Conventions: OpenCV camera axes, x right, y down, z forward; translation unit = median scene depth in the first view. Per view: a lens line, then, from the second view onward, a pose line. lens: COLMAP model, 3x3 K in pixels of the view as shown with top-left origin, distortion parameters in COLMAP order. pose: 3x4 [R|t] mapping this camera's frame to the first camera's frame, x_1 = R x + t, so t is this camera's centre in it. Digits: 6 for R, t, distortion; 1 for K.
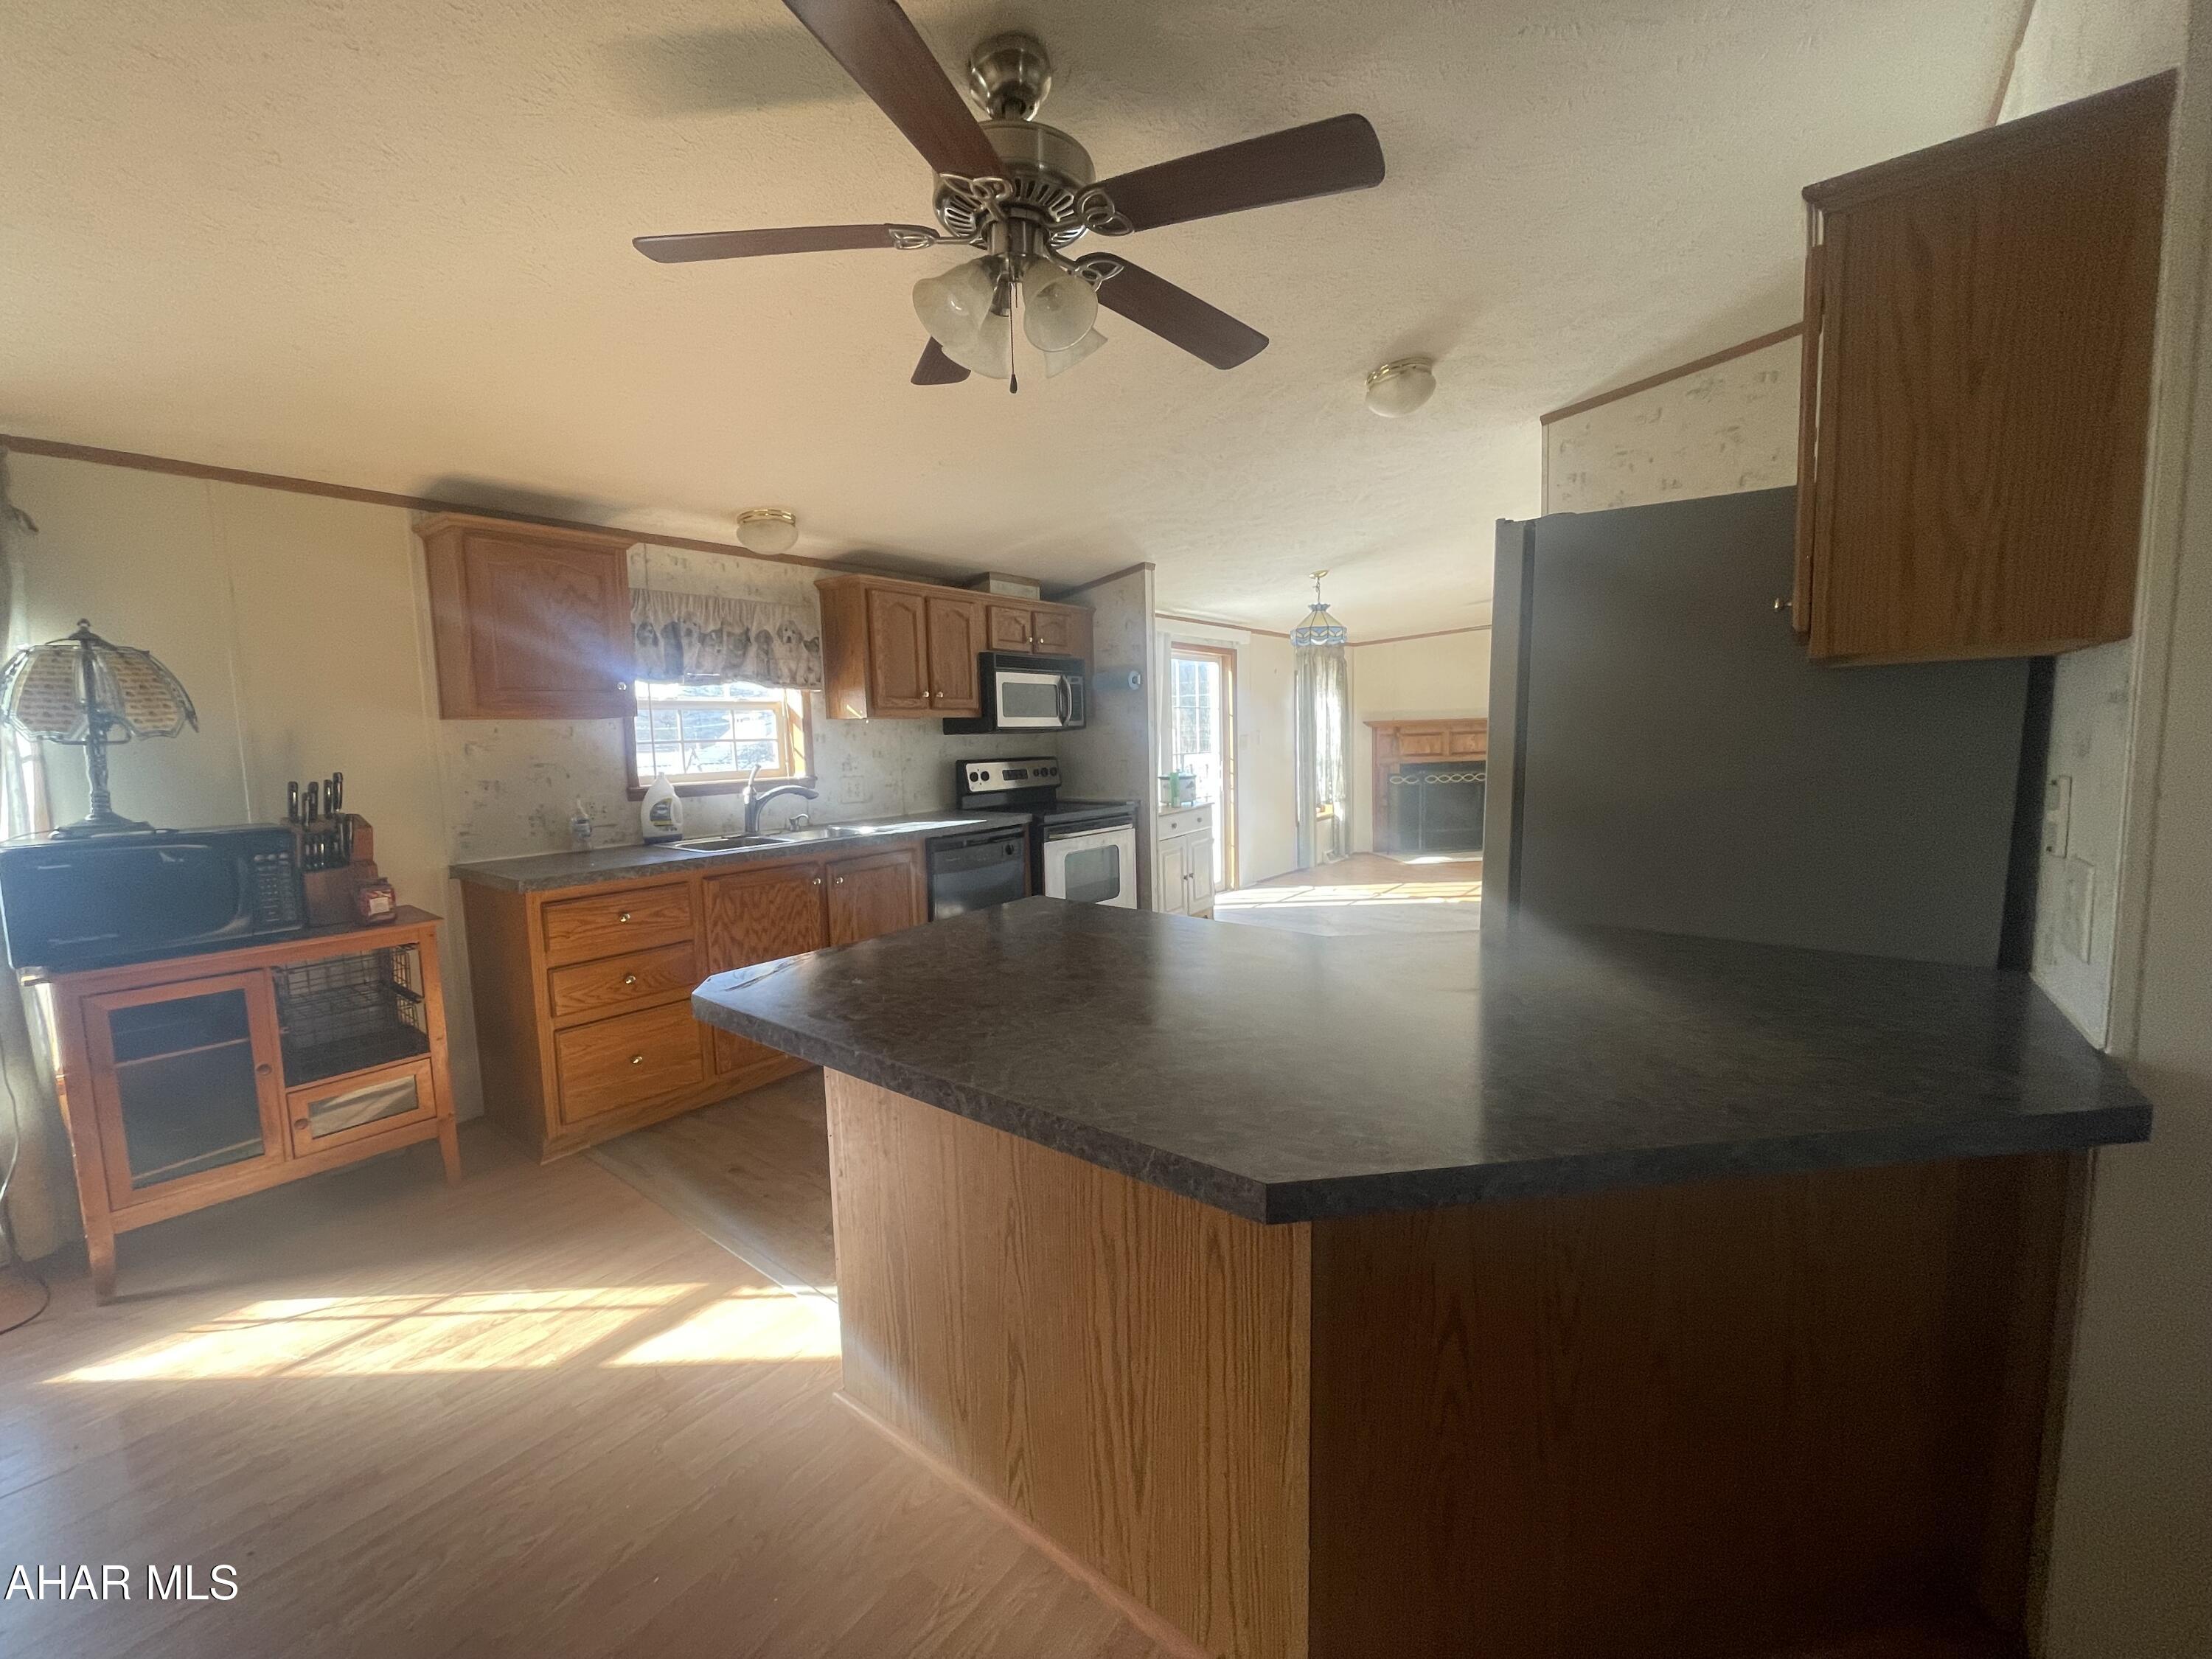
lens RADIAL K [[890.0, 0, 1110.3], [0, 890.0, 823.5], [0, 0, 1]] dist [-0.003284, -0.000448]
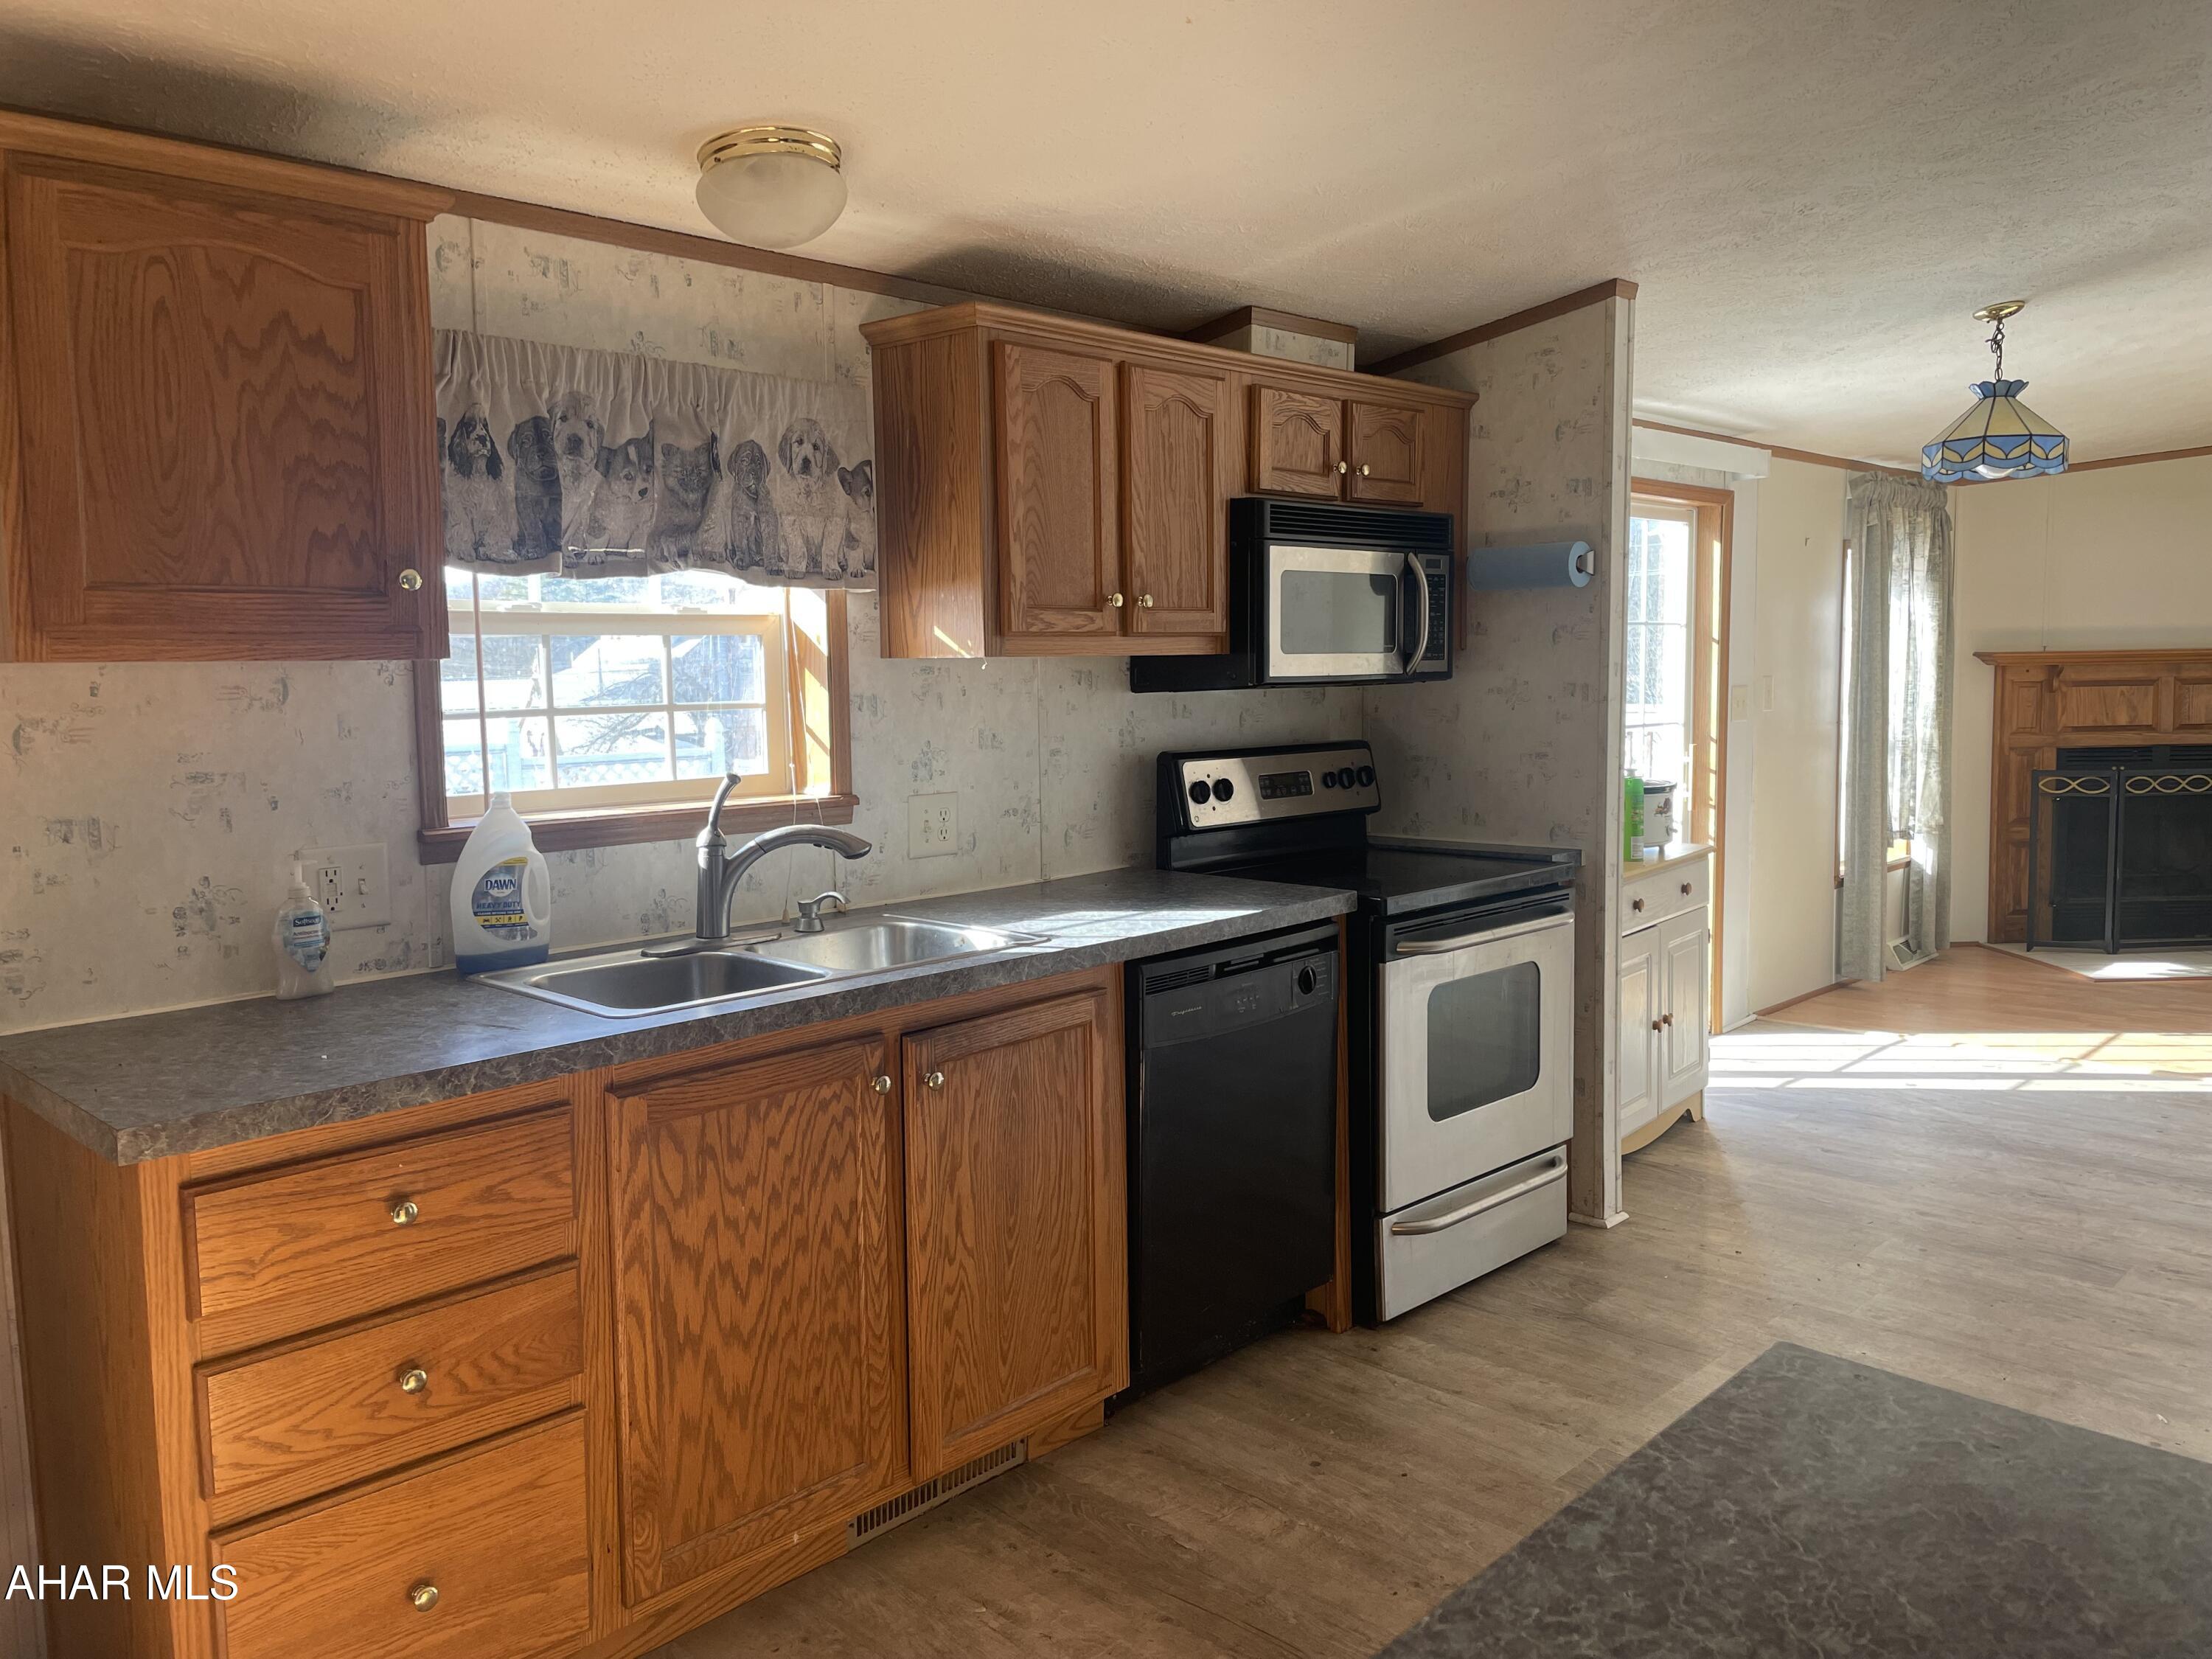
lens RADIAL K [[1663.7, 0, 1106.0], [0, 1663.7, 829.5], [0, 0, 1]] dist [0.050381, -0.001868]
pose [[0.994064, 0.022055, -0.106535, -0.133830], [-0.021675, 0.999754, 0.004721, -0.044569], [0.106613, -0.002384, 0.994298, 0.242497]]
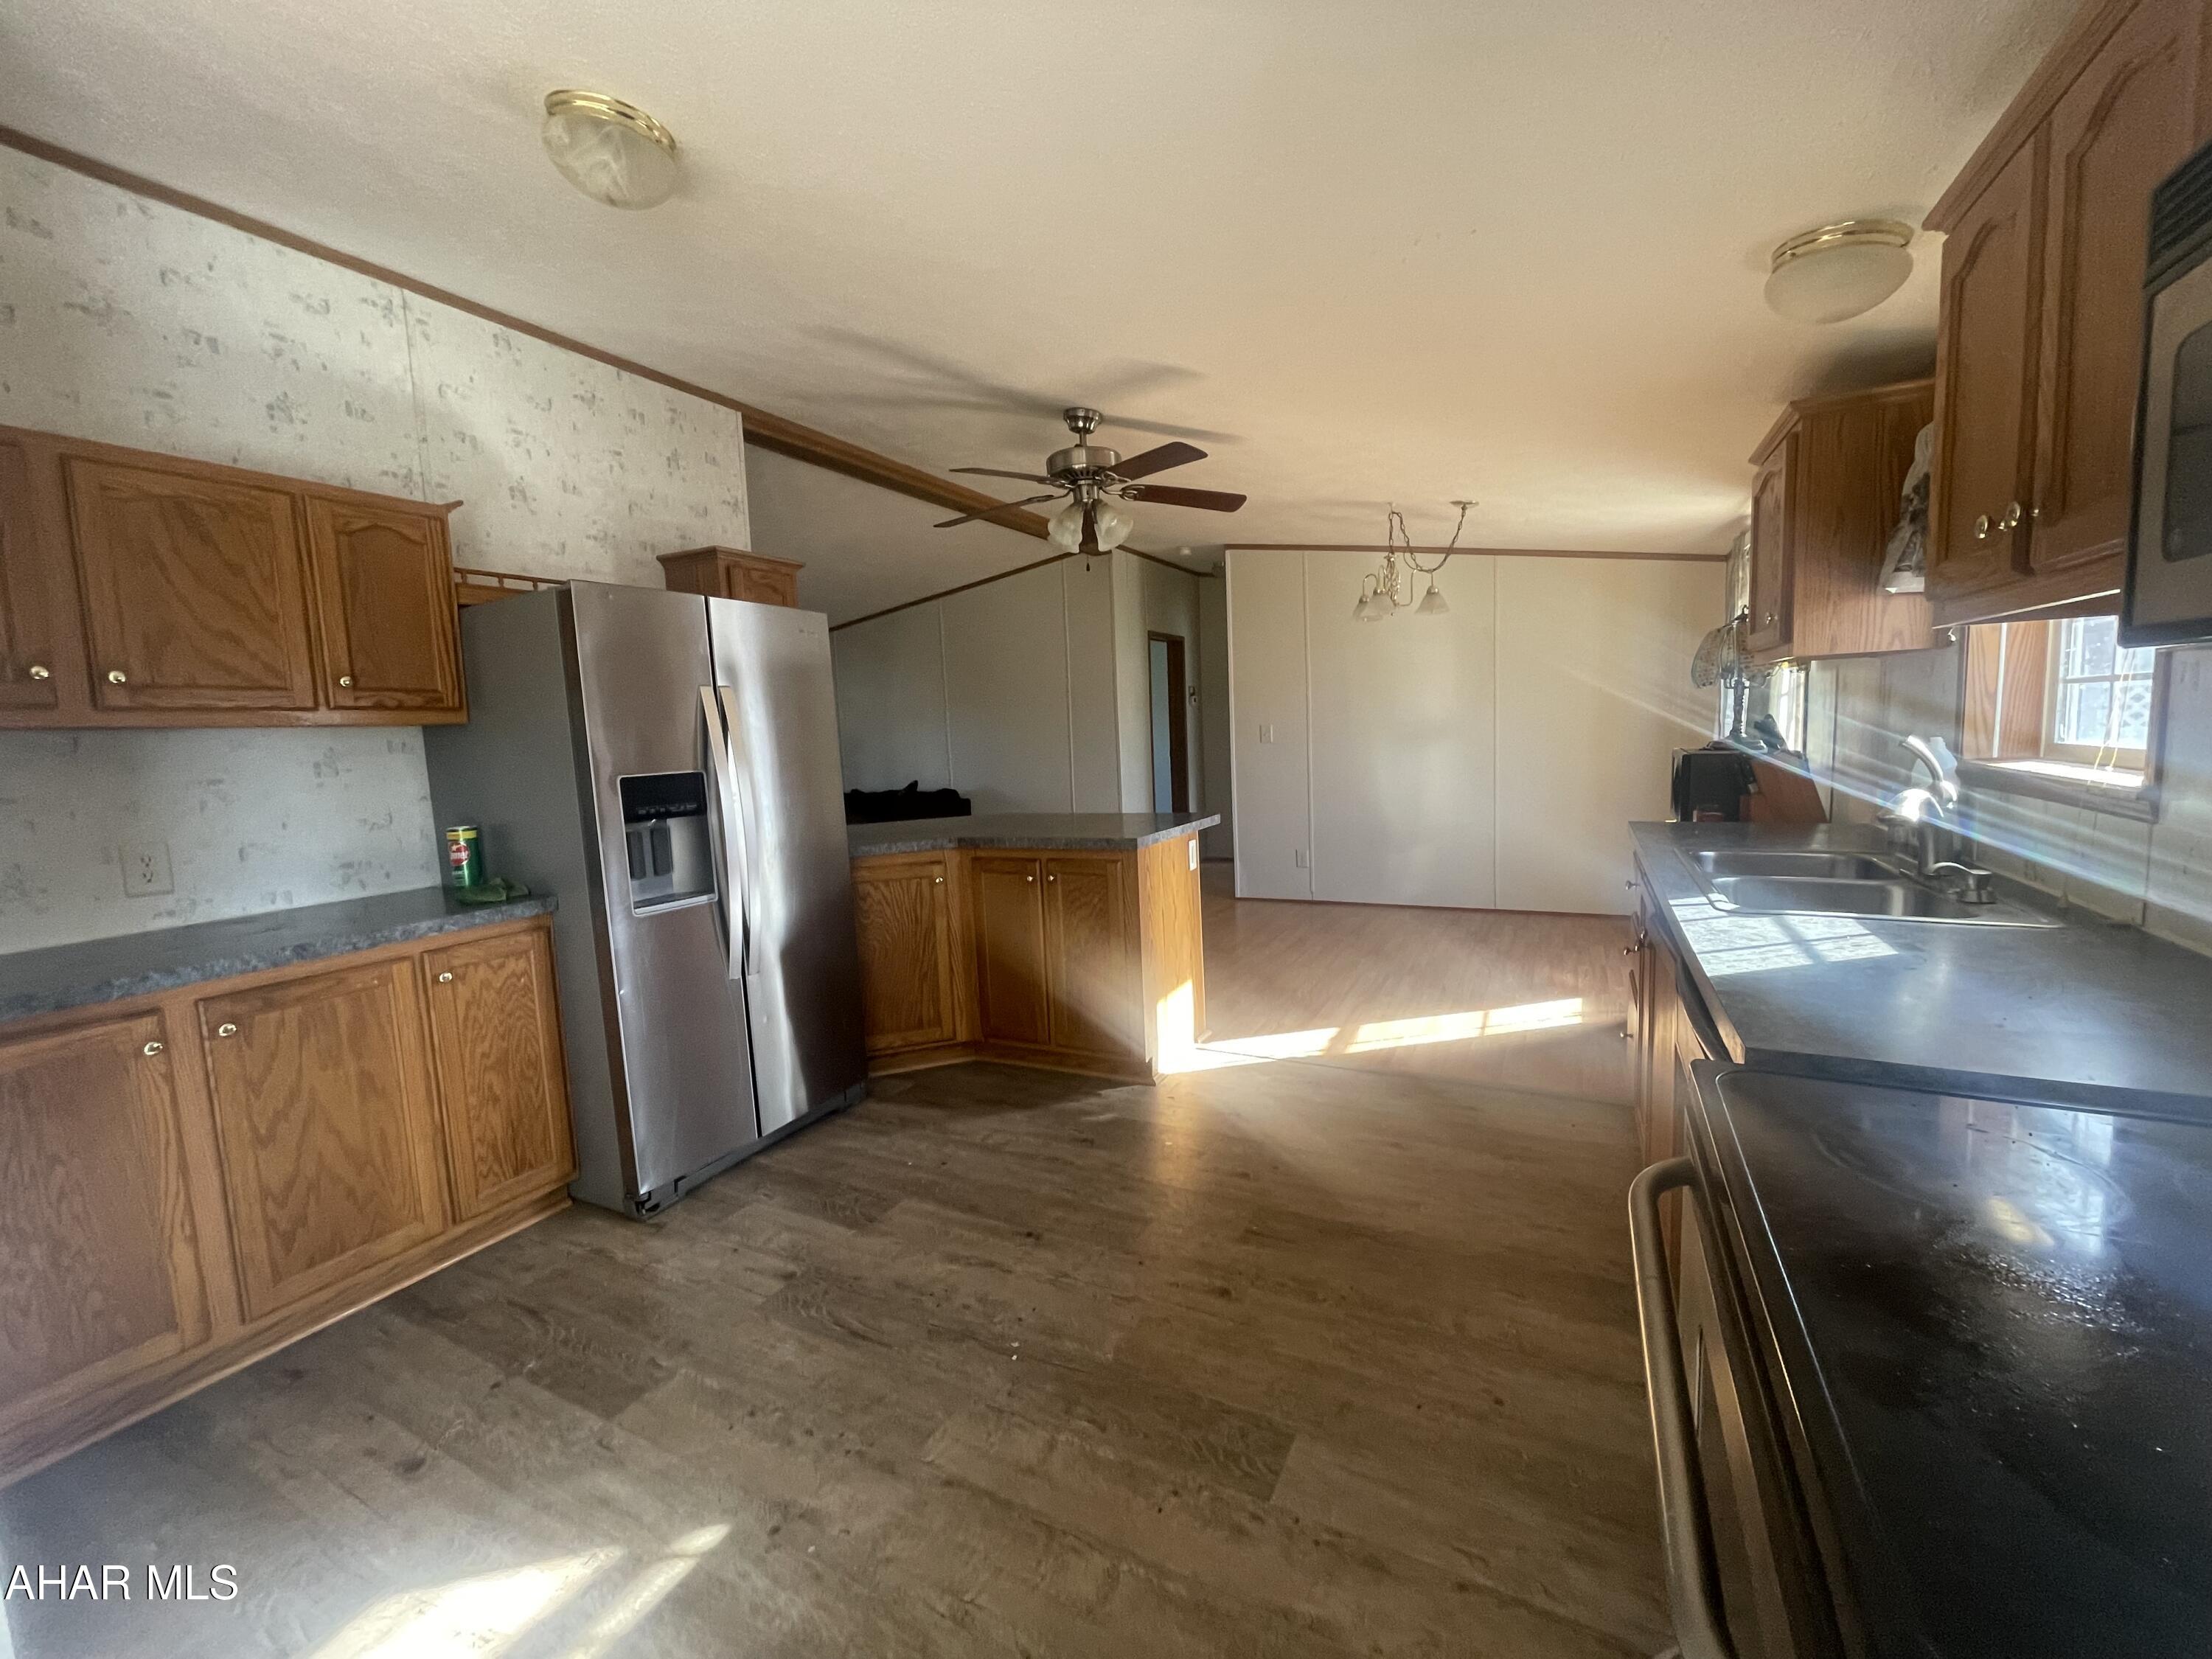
lens RADIAL K [[890.0, 0, 1110.3], [0, 890.0, 823.5], [0, 0, 1]] dist [-0.003284, -0.000448]
pose [[-0.979585, 0.081465, -0.183782, 0.129433], [0.039262, 0.974134, 0.222534, -0.148883], [0.197157, 0.210775, -0.957446, 1.313092]]
